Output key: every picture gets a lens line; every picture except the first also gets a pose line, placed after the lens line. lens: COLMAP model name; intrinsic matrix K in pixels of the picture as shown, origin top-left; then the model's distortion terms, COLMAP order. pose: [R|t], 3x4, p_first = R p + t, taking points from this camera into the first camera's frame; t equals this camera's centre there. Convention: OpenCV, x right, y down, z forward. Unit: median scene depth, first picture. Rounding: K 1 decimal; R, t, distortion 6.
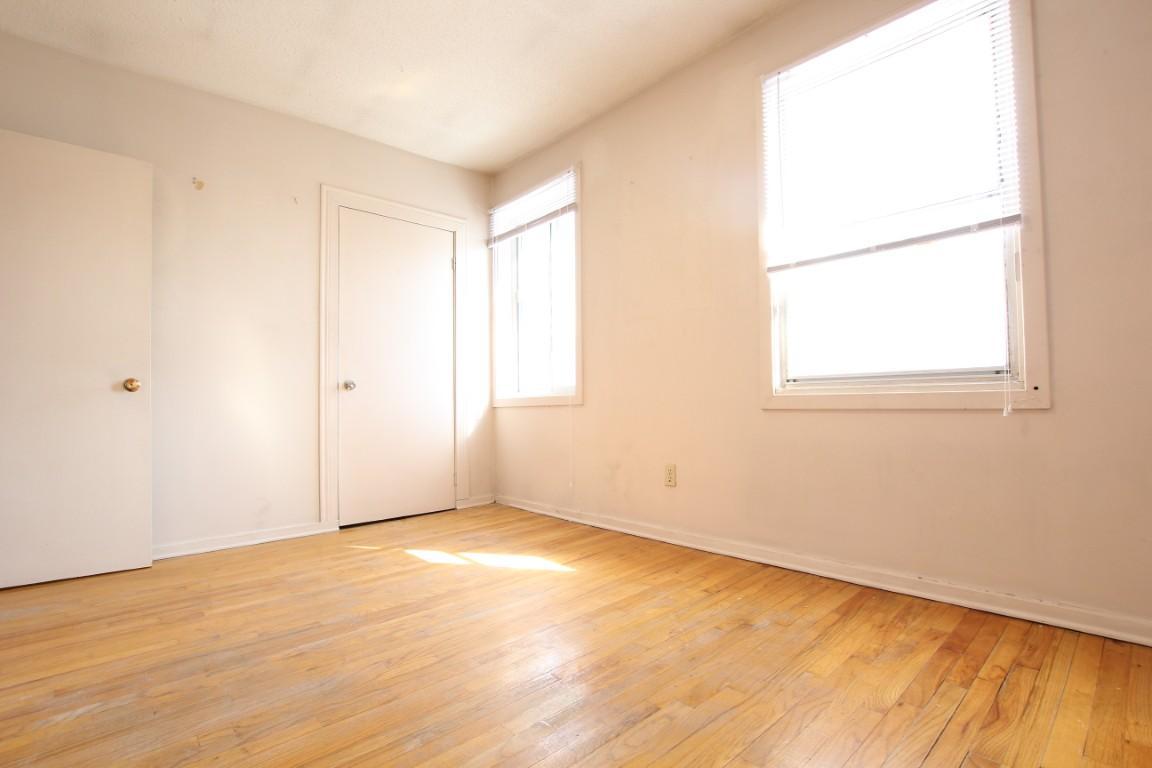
lens RADIAL K [[533.9, 0, 577.0], [0, 533.9, 391.1], [0, 0, 1]] dist [-0.032170, 0.001391]
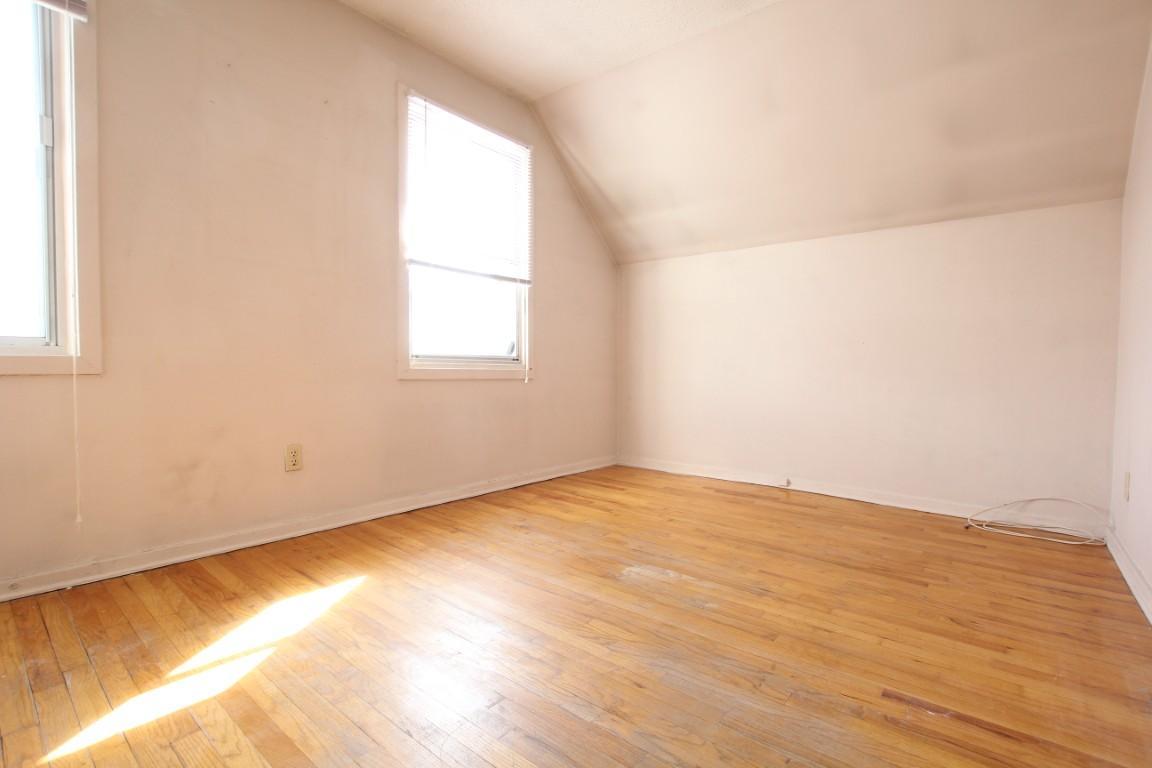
lens RADIAL K [[533.9, 0, 577.0], [0, 533.9, 391.1], [0, 0, 1]] dist [-0.032170, 0.001391]
pose [[-0.142276, -0.022762, 0.989565, -0.913258], [-0.026141, 0.999473, 0.019231, 0.028103], [-0.989482, -0.023133, -0.142796, 0.851249]]
